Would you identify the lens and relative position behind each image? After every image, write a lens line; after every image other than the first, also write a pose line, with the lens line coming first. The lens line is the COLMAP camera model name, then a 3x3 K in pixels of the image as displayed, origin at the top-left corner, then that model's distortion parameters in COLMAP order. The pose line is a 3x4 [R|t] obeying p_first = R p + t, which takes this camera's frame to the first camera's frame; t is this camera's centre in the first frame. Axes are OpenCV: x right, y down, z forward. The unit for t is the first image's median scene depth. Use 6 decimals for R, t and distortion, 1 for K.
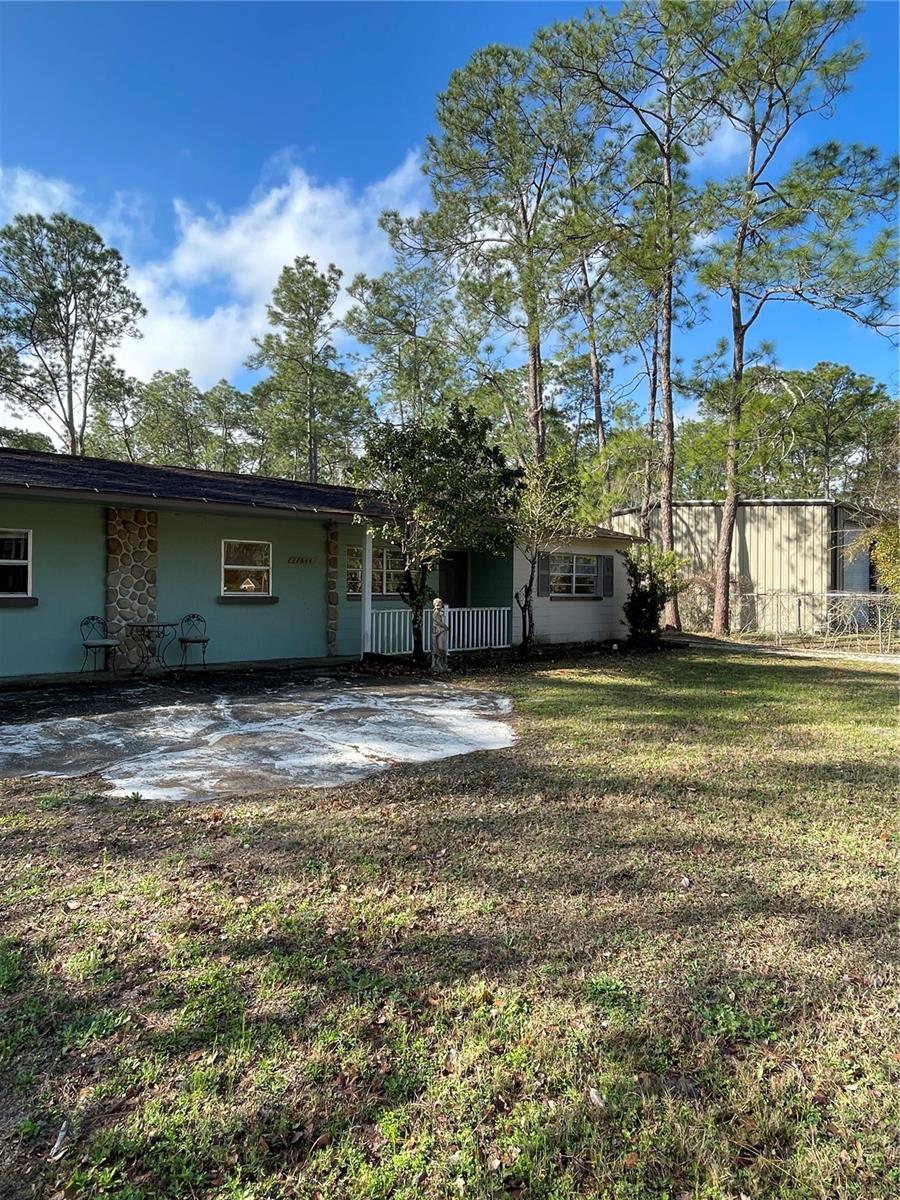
lens RADIAL K [[703.1, 0, 450.7], [0, 703.1, 596.9], [0, 0, 1]] dist [0.004241, 0.000513]
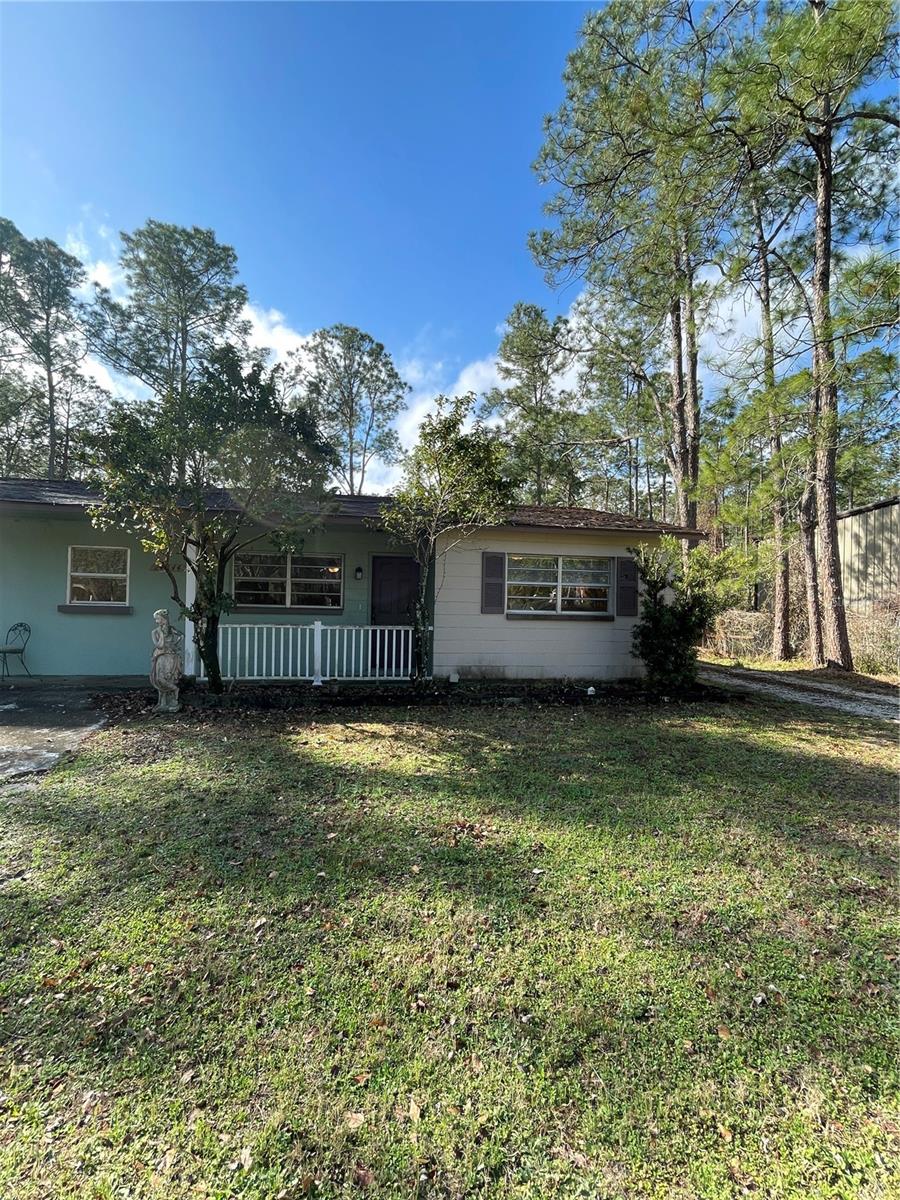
lens RADIAL K [[554.7, 0, 449.2], [0, 554.7, 604.3], [0, 0, 1]] dist [0.002329, 0.000149]
pose [[0.861582, 0.009420, -0.507531, 0.366974], [-0.019228, 0.999716, -0.014086, -0.001041], [0.507254, 0.021895, 0.861518, 0.456048]]
